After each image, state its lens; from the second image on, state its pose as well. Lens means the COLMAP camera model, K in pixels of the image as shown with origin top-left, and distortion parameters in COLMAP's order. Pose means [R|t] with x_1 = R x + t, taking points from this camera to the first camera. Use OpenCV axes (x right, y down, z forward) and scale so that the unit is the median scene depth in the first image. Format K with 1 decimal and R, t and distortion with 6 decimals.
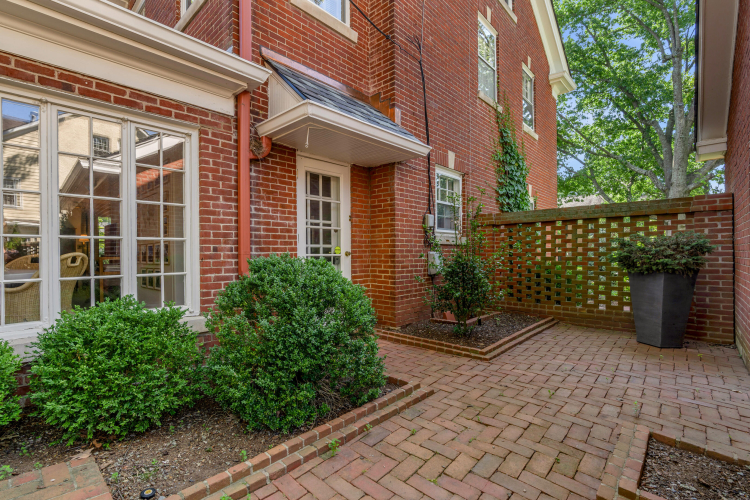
lens RADIAL K [[344.2, 0, 375.0], [0, 344.2, 250.0], [0, 0, 1]] dist [0.000747, 0.000164]
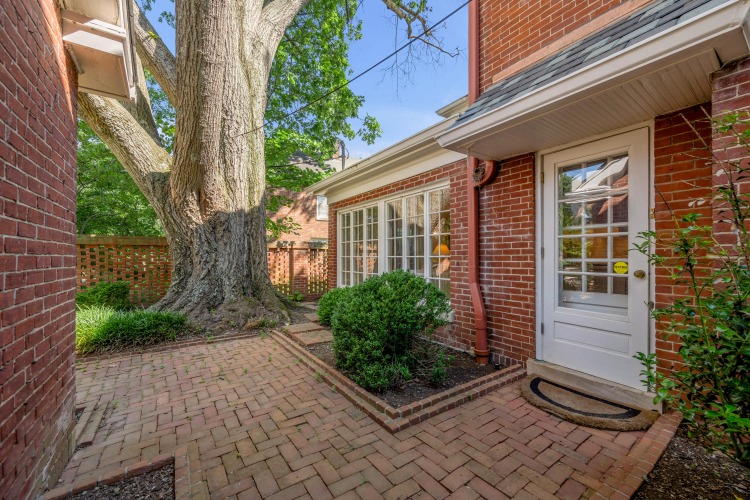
lens RADIAL K [[344.2, 0, 375.0], [0, 344.2, 250.0], [0, 0, 1]] dist [0.000747, 0.000164]
pose [[-0.277753, -0.005908, -0.960634, 0.775024], [0.012865, 0.999869, -0.009869, -0.039285], [0.960566, -0.015100, -0.277640, 0.899955]]
